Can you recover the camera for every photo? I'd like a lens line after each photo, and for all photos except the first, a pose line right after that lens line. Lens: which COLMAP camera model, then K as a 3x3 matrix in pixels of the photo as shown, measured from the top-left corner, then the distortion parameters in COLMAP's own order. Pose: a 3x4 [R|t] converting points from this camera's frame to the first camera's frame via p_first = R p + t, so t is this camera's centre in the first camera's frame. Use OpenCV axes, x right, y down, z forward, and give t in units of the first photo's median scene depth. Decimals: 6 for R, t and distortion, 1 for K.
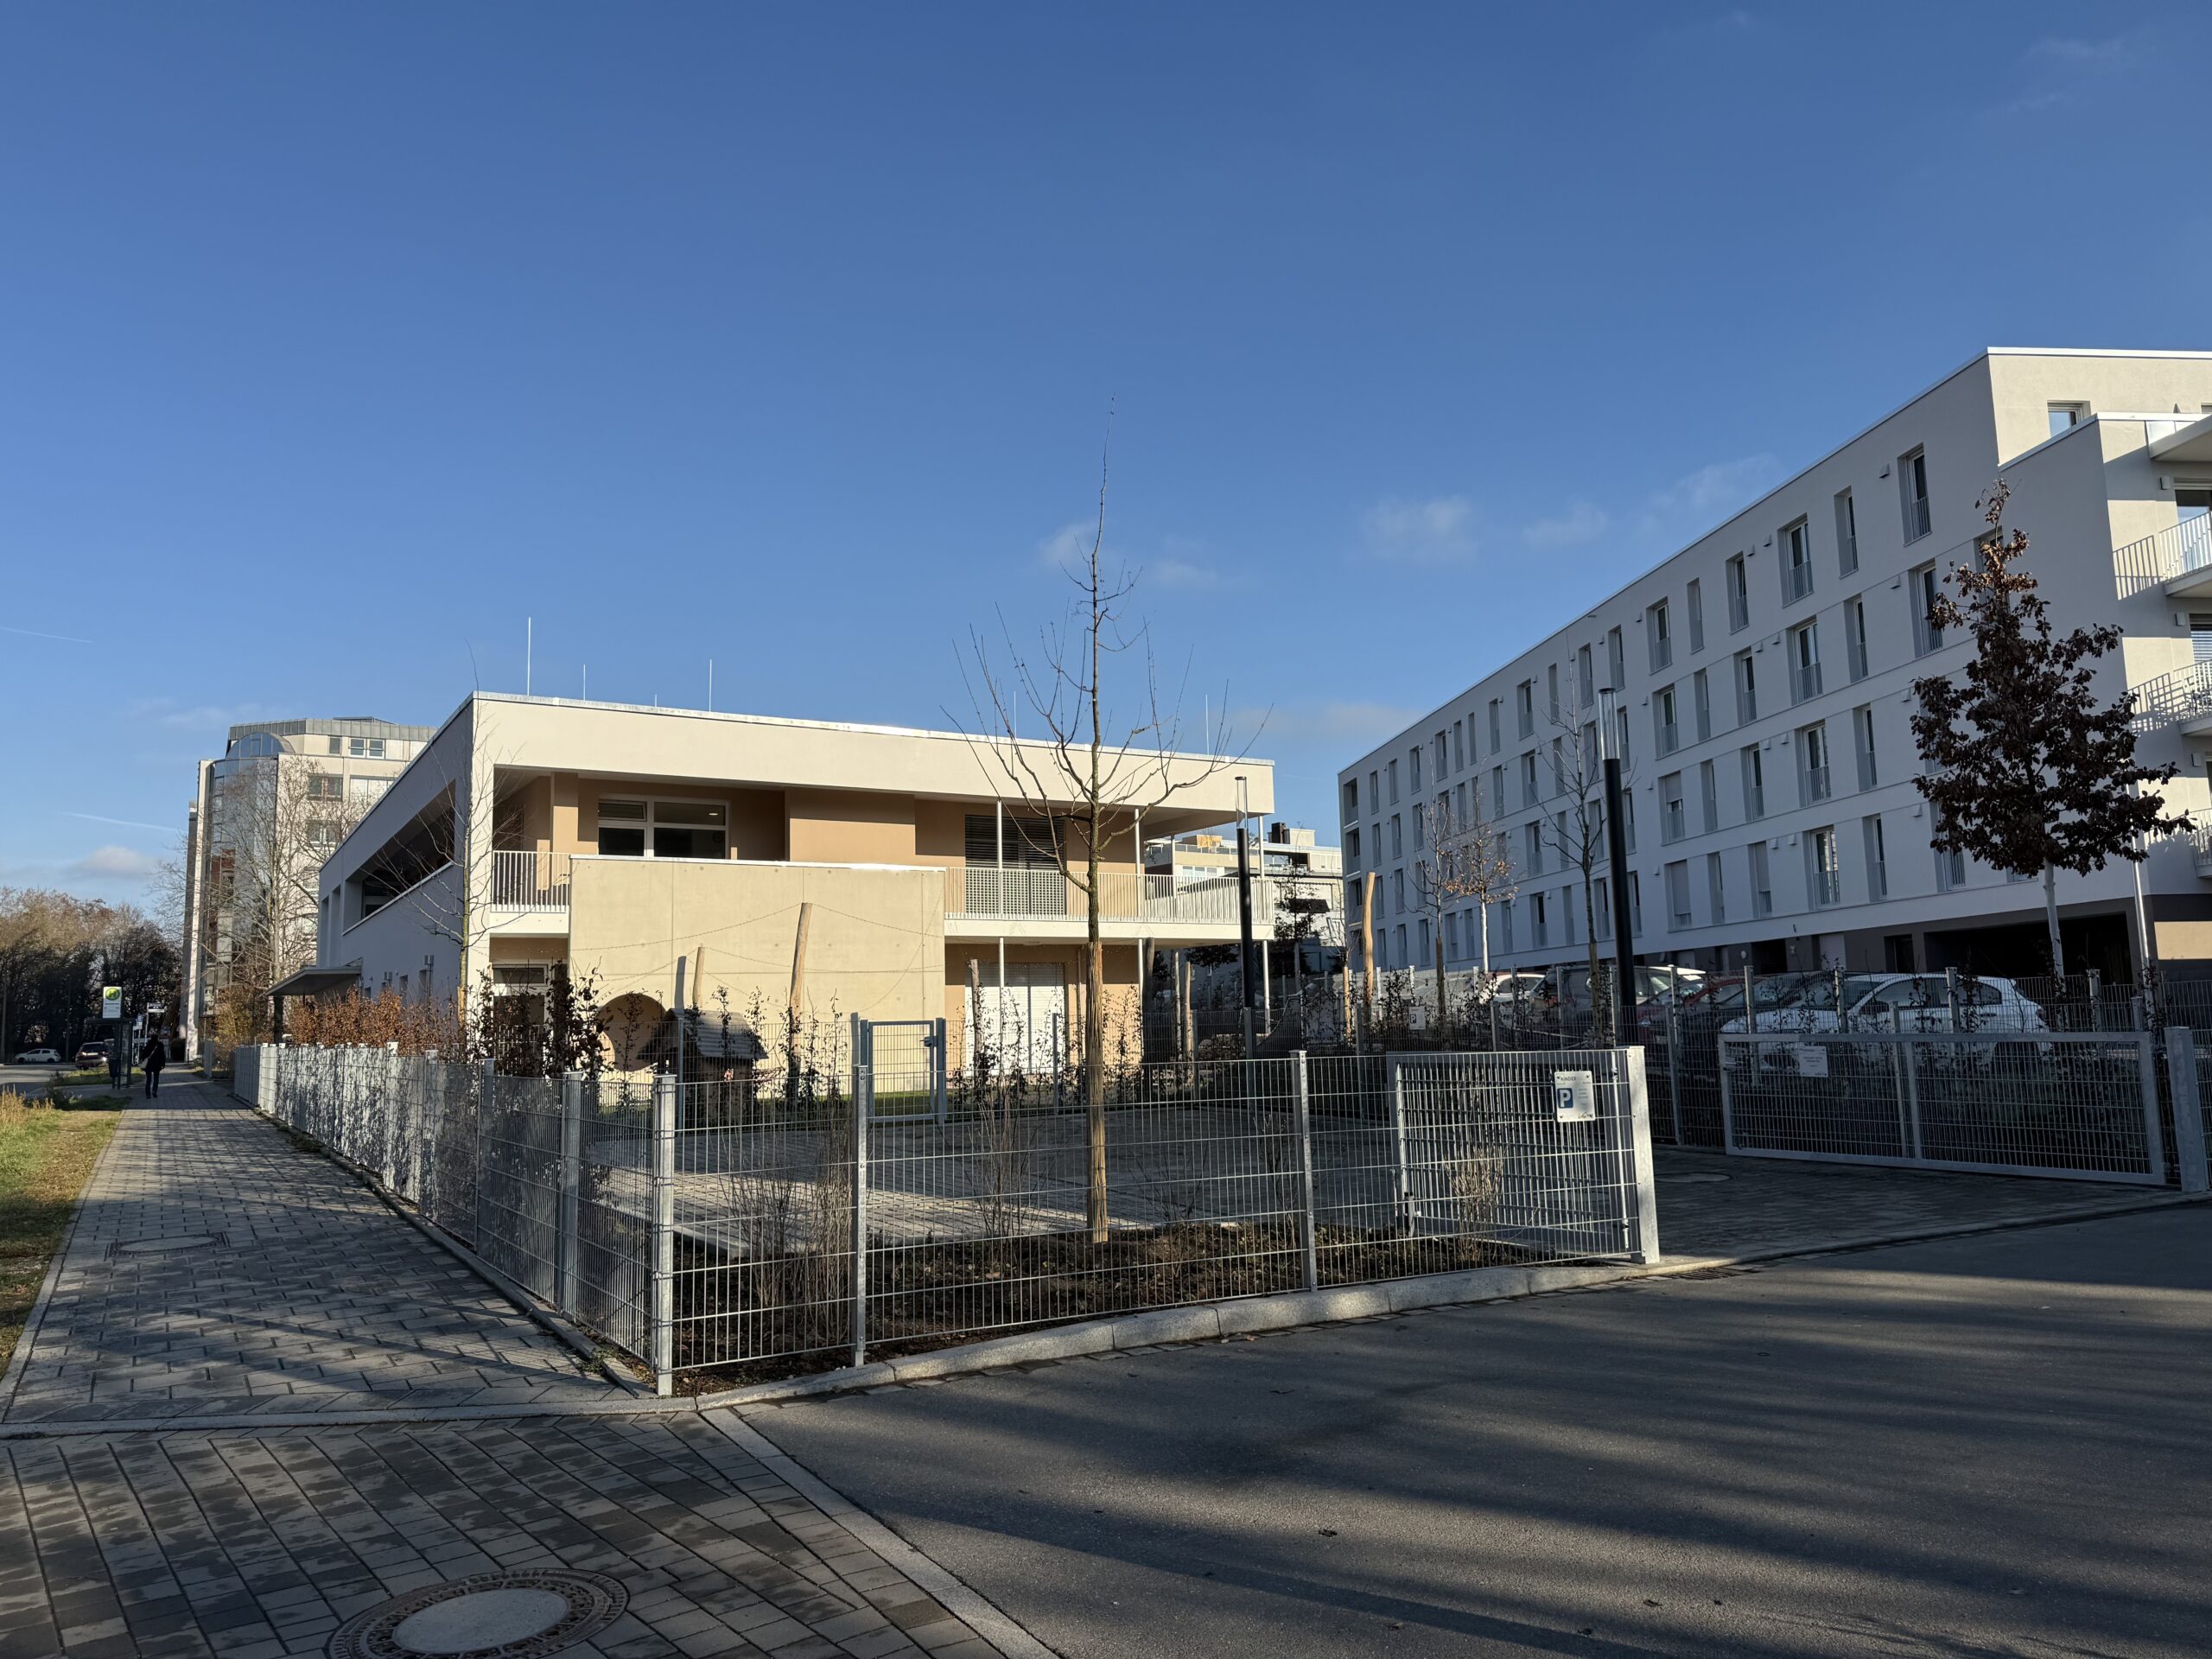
lens RADIAL K [[1658.7, 0, 1106.0], [0, 1658.7, 829.5], [0, 0, 1]] dist [0.004904, 0.002454]
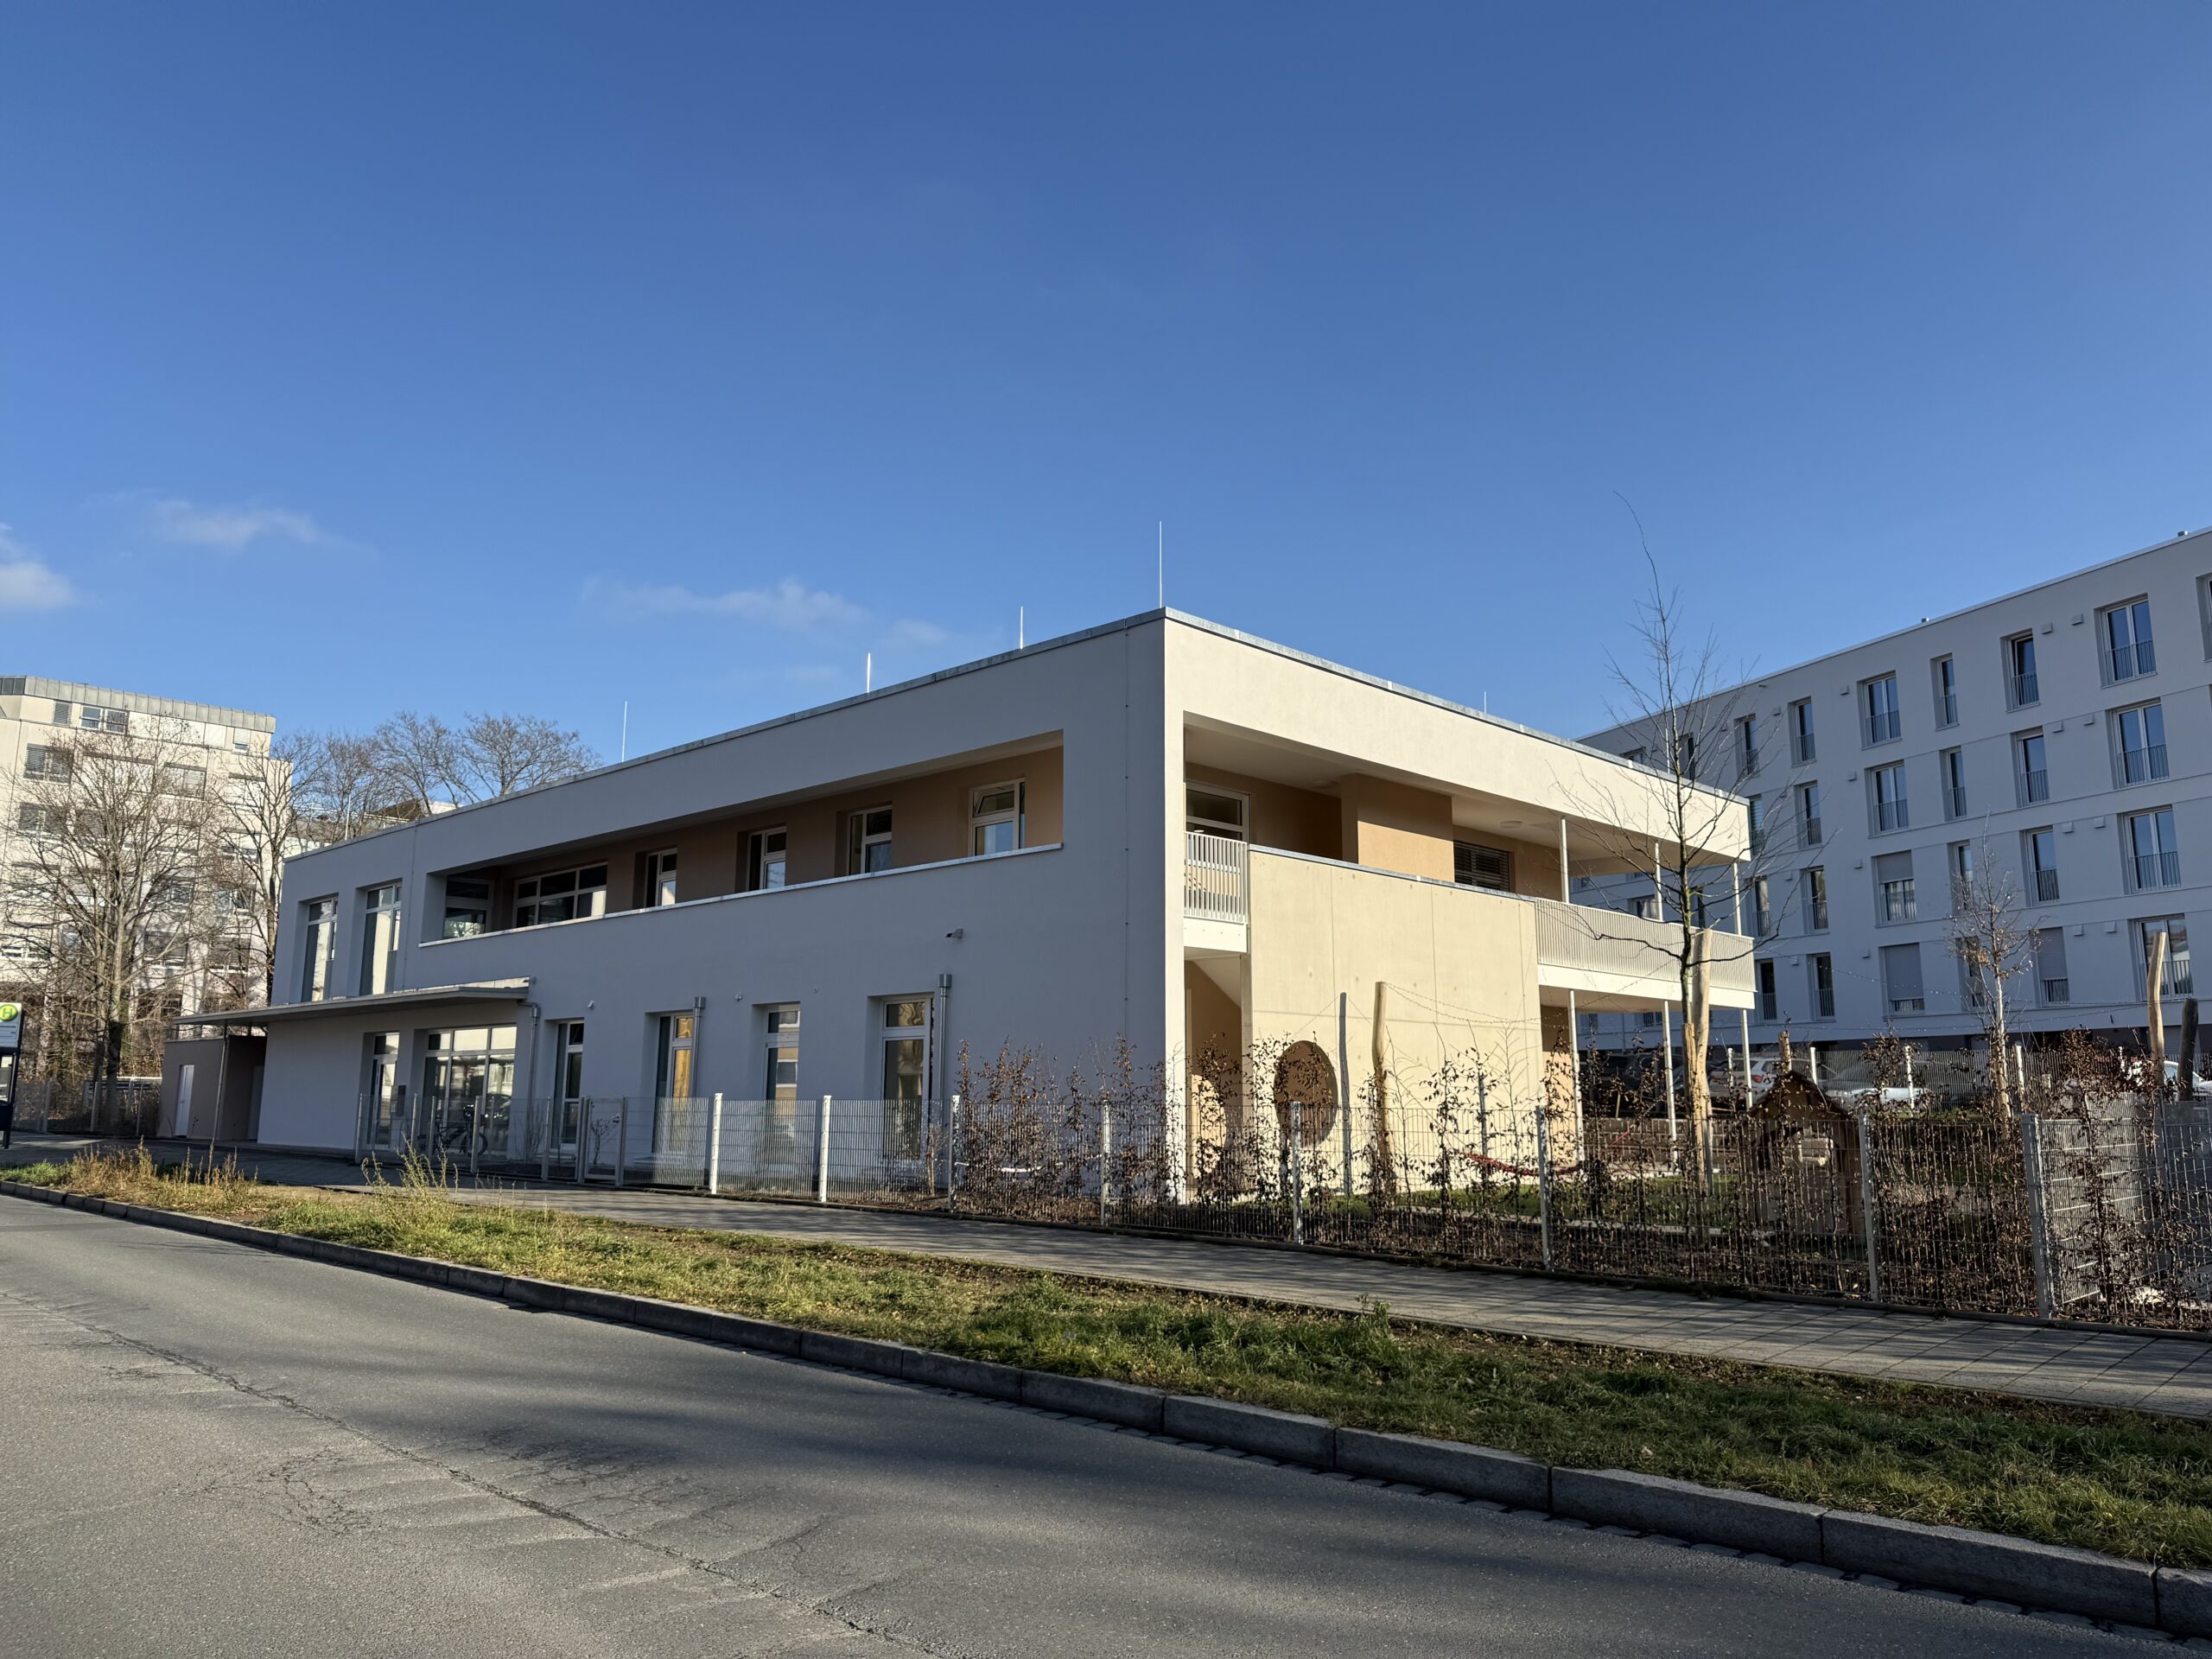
lens RADIAL K [[1658.7, 0, 1106.0], [0, 1658.7, 829.5], [0, 0, 1]] dist [0.004904, 0.002454]
pose [[0.964734, 0.072647, 0.253005, -0.481343], [-0.061614, 0.996782, -0.051271, 0.042146], [-0.255915, 0.033874, 0.966105, 0.267263]]
